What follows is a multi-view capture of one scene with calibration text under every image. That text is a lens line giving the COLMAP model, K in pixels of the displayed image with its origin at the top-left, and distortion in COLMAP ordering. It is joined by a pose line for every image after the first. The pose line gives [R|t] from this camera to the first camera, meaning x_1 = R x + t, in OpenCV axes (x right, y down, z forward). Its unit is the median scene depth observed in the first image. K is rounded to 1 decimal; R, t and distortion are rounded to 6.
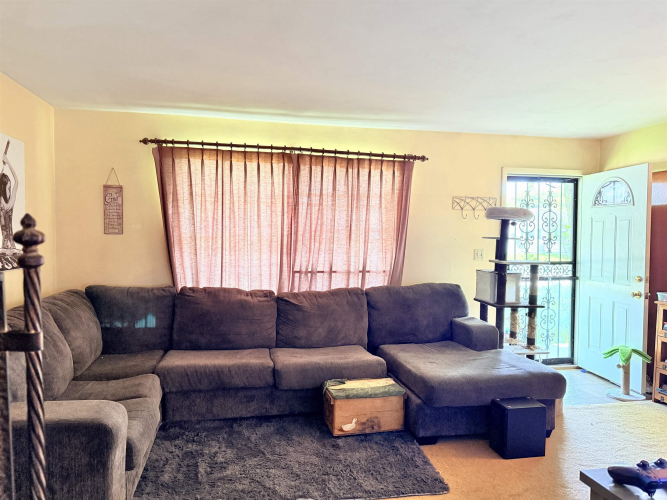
lens RADIAL K [[463.5, 0, 332.3], [0, 463.5, 250.0], [0, 0, 1]] dist [0.002796, -0.002850]
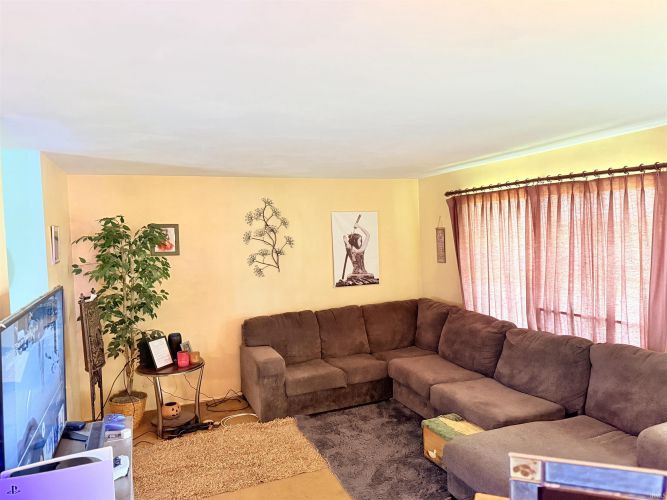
lens RADIAL K [[463.5, 0, 329.1], [0, 463.5, 248.0], [0, 0, 1]] dist [0.002796, -0.002850]
pose [[0.172275, 0.011995, -0.984976, 0.780125], [0.007416, 0.999882, 0.013473, -0.094132], [0.985021, -0.009626, 0.172166, 0.410945]]
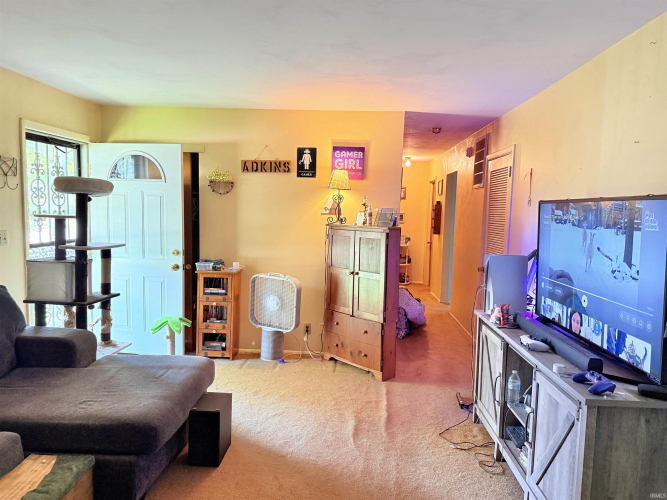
lens RADIAL K [[463.5, 0, 335.0], [0, 463.5, 249.7], [0, 0, 1]] dist [0.002796, -0.002850]
pose [[0.262449, -0.091702, 0.960579, -0.270761], [0.015971, 0.995751, 0.090696, -0.033963], [-0.964814, -0.008462, 0.262798, 0.372046]]
